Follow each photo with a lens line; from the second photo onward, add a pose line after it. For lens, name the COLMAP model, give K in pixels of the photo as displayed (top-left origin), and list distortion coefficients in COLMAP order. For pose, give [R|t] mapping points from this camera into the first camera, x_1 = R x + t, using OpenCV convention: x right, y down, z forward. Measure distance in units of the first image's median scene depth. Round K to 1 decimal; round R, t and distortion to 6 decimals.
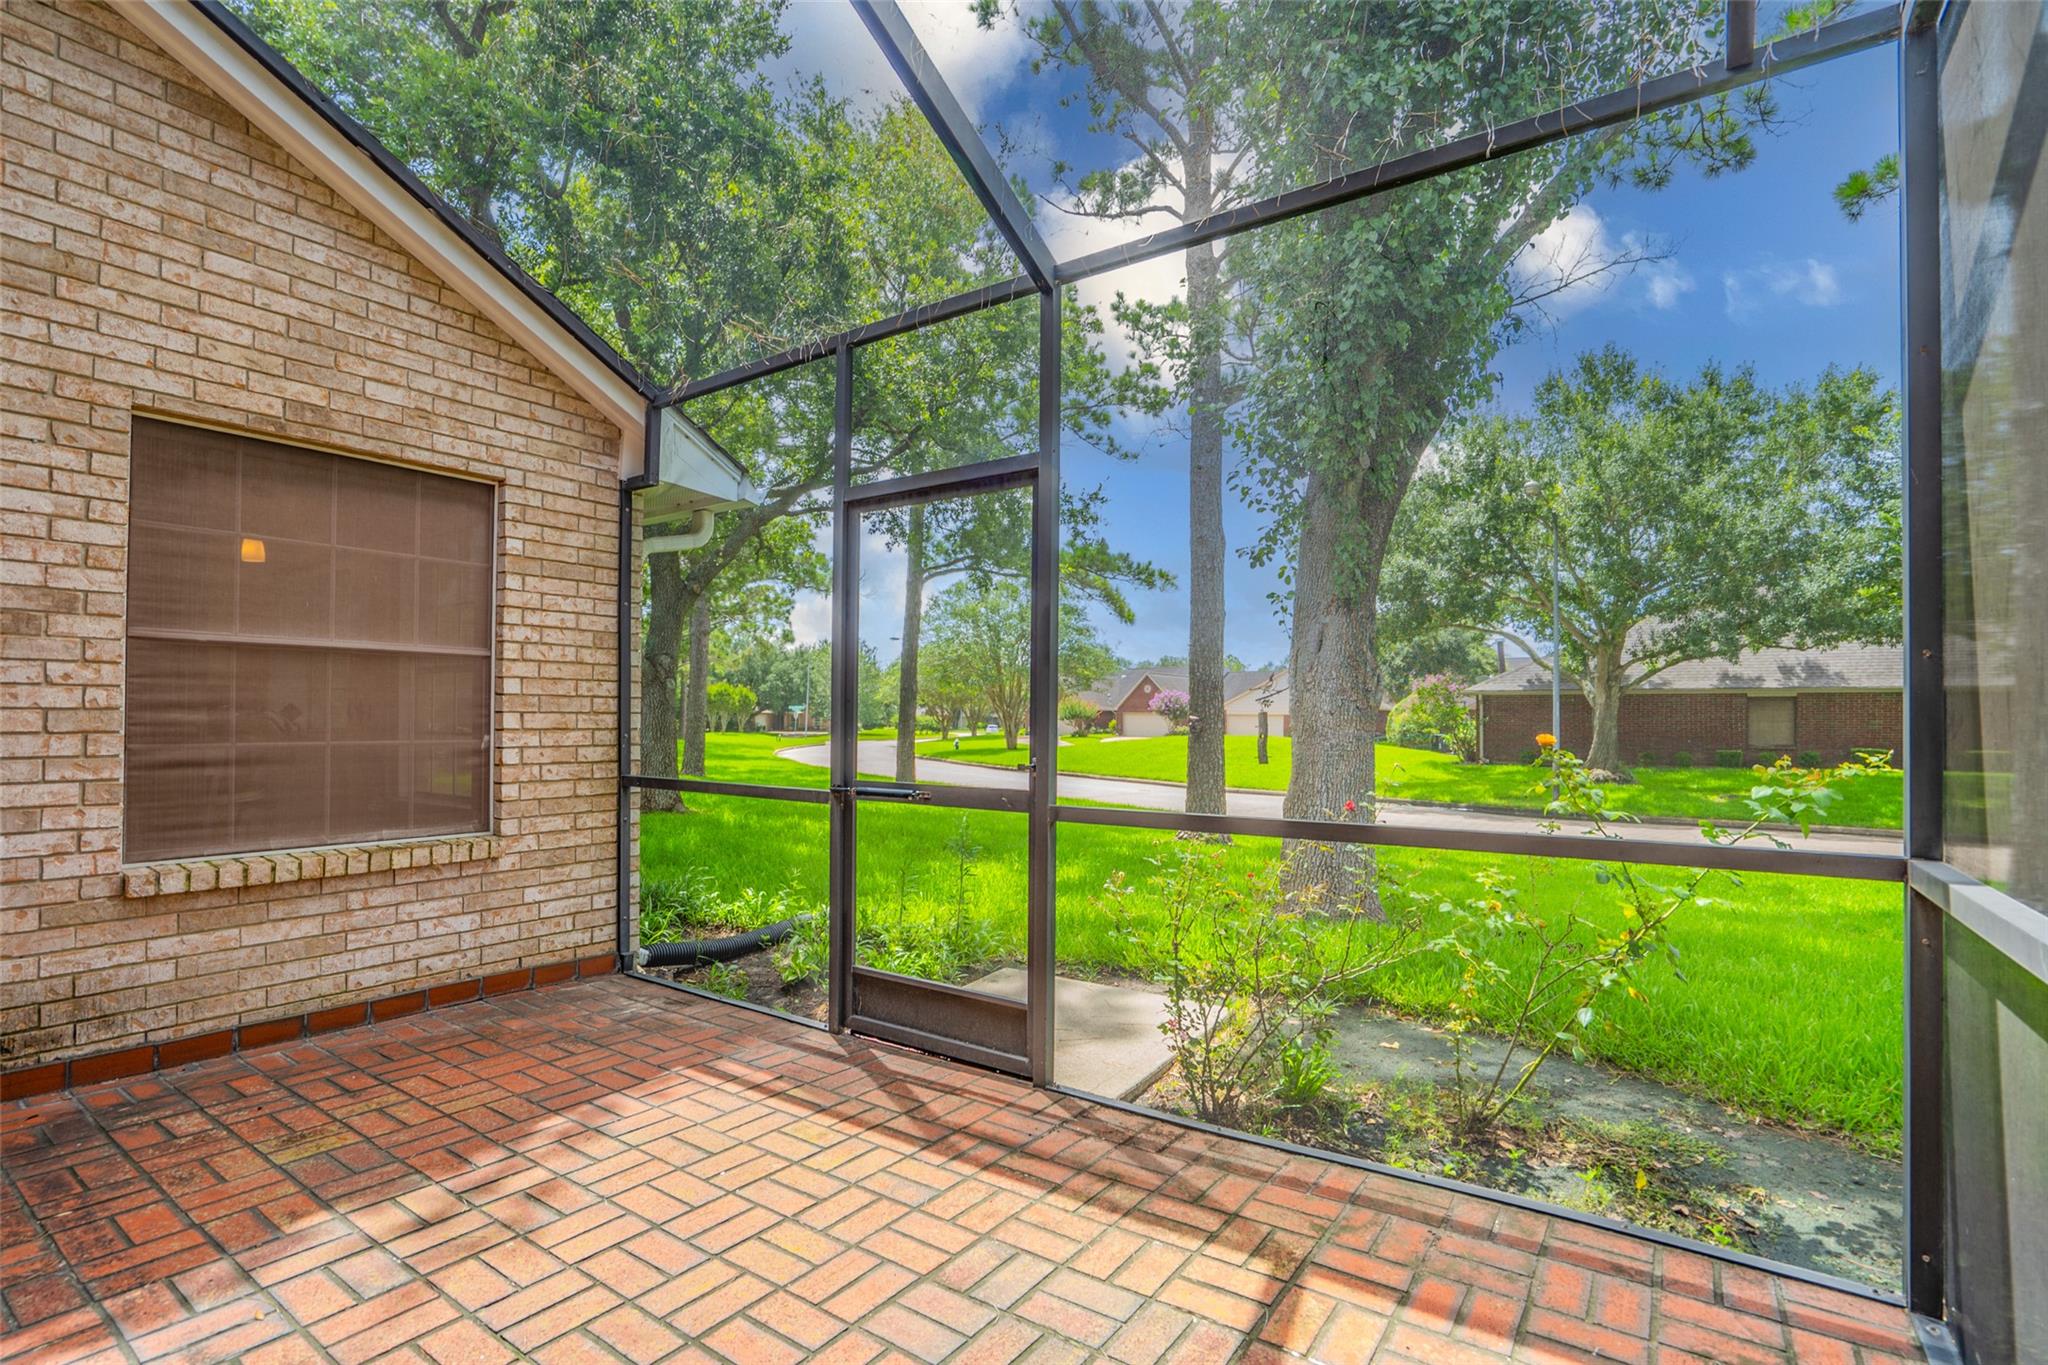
lens RADIAL K [[925.7, 0, 1016.2], [0, 925.7, 694.4], [0, 0, 1]] dist [-0.012190, 0.002145]
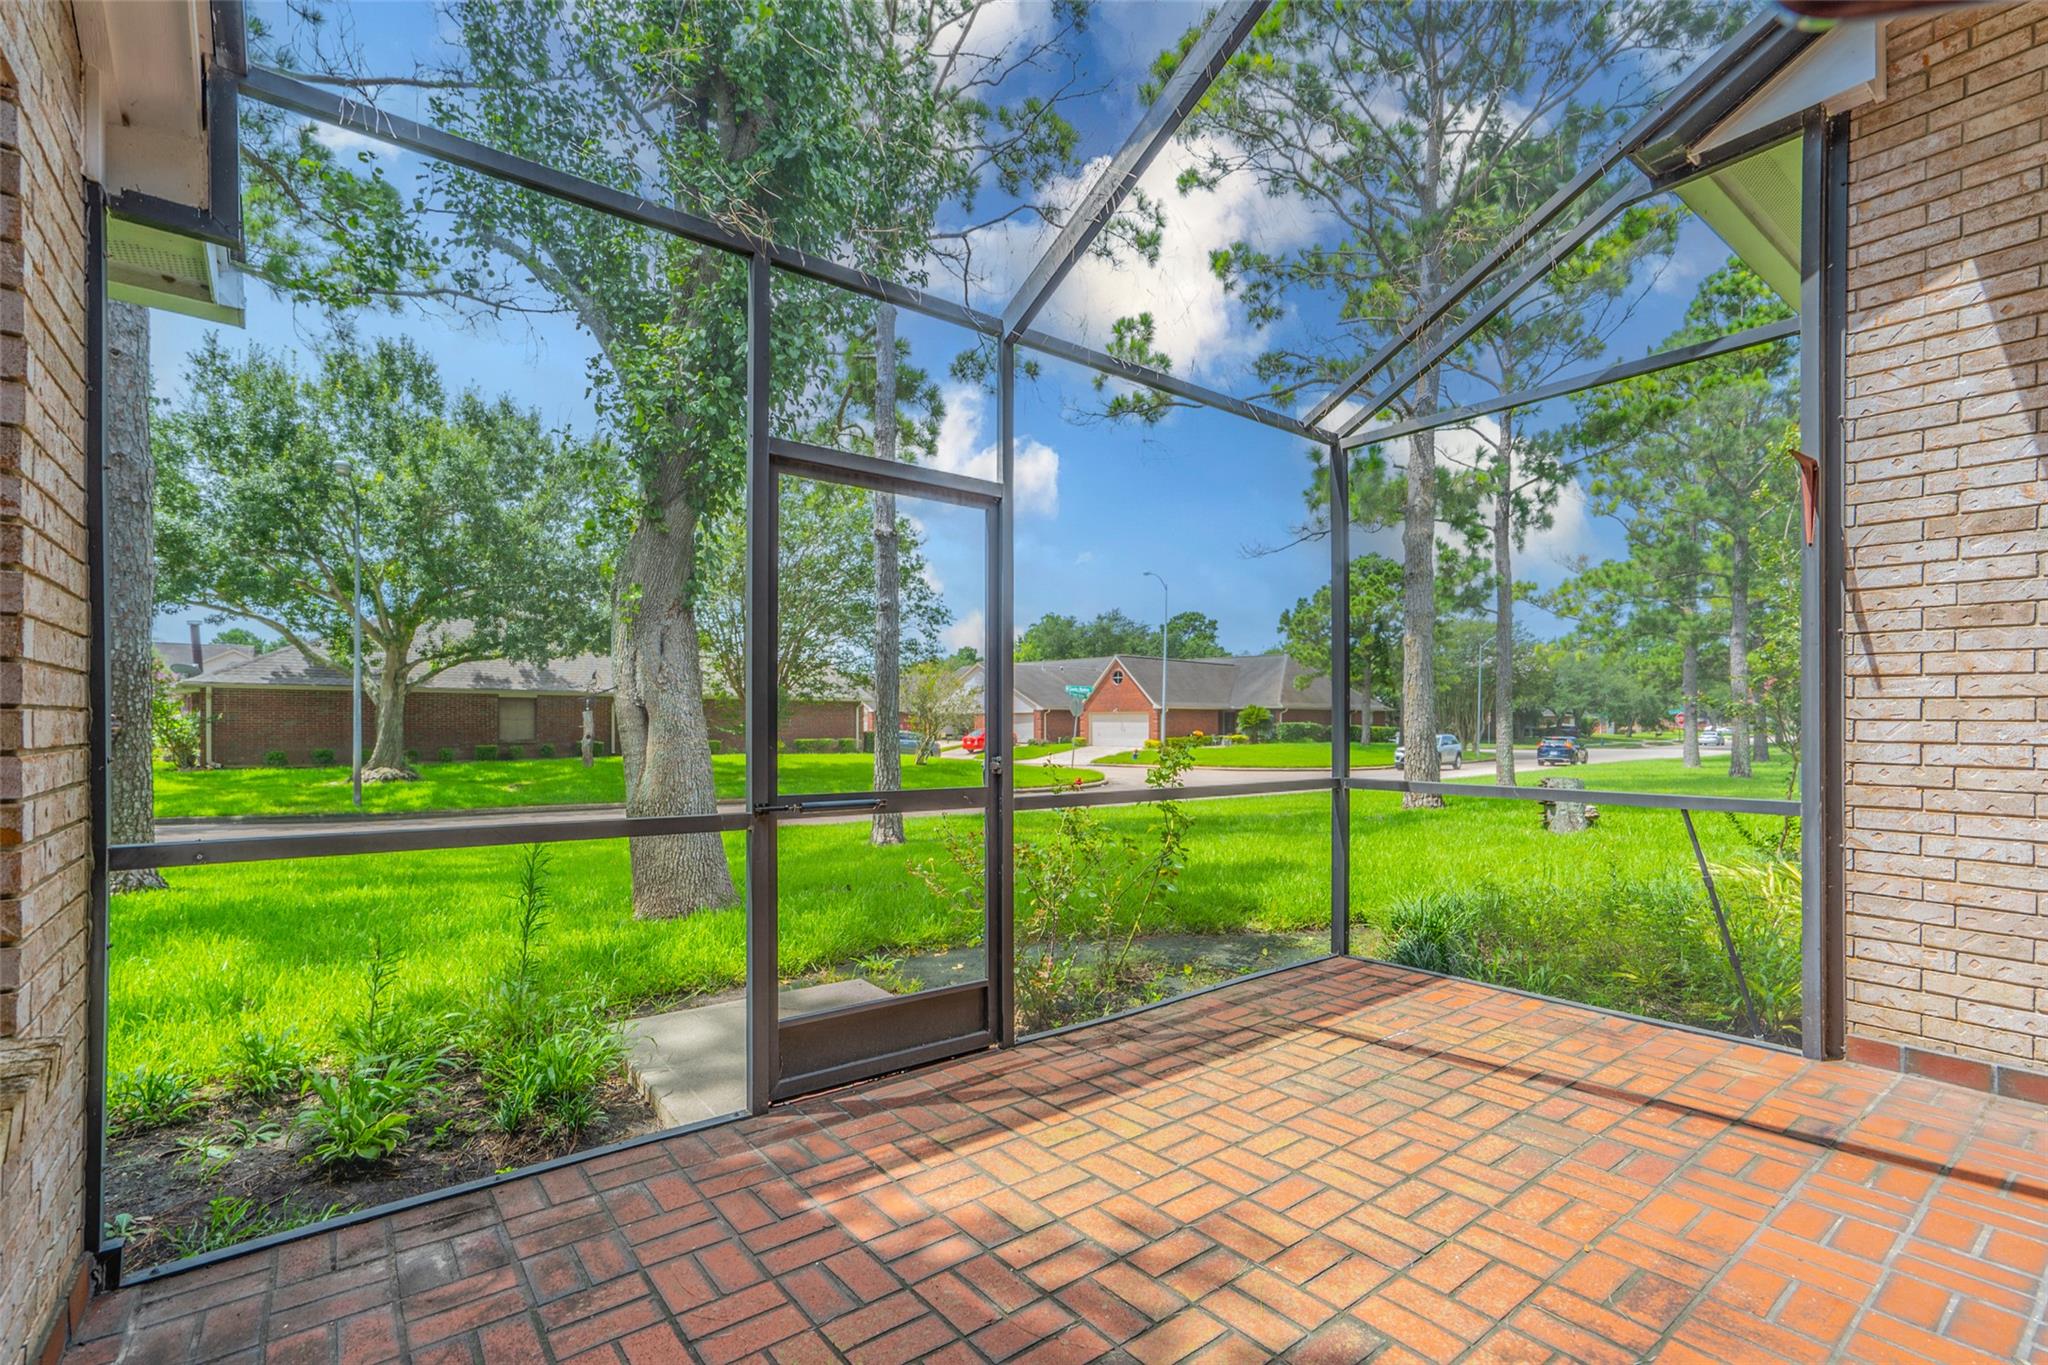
lens RADIAL K [[925.7, 0, 1014.1], [0, 925.7, 698.4], [0, 0, 1]] dist [-0.012190, 0.002145]
pose [[0.315104, 0.020480, 0.948836, -1.212918], [-0.027697, 0.999540, -0.012376, 0.014031], [-0.948653, -0.022380, 0.315526, 0.744529]]
